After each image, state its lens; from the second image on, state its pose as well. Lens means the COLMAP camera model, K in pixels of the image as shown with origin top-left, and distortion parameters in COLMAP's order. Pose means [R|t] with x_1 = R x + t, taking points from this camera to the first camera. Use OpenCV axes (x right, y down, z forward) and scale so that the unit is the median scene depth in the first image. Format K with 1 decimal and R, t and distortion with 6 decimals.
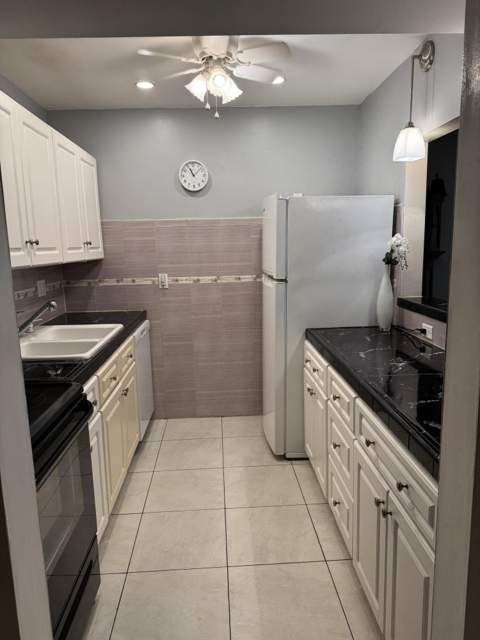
lens RADIAL K [[446.5, 0, 238.8], [0, 446.5, 321.4], [0, 0, 1]] dist [0.075710, -0.099400]
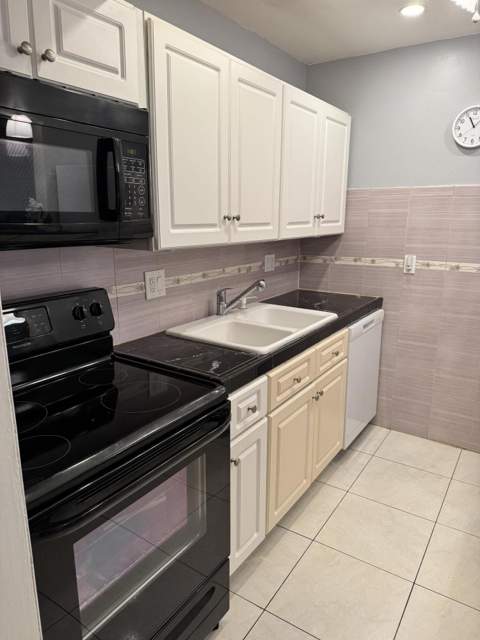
lens RADIAL K [[451.4, 0, 239.2], [0, 451.4, 321.6], [0, 0, 1]] dist [0.078551, -0.096616]
pose [[0.806796, 0.162739, -0.567975, 0.068588], [-0.121946, 0.986486, 0.109432, -0.042360], [0.578108, -0.019027, 0.815738, 0.155778]]
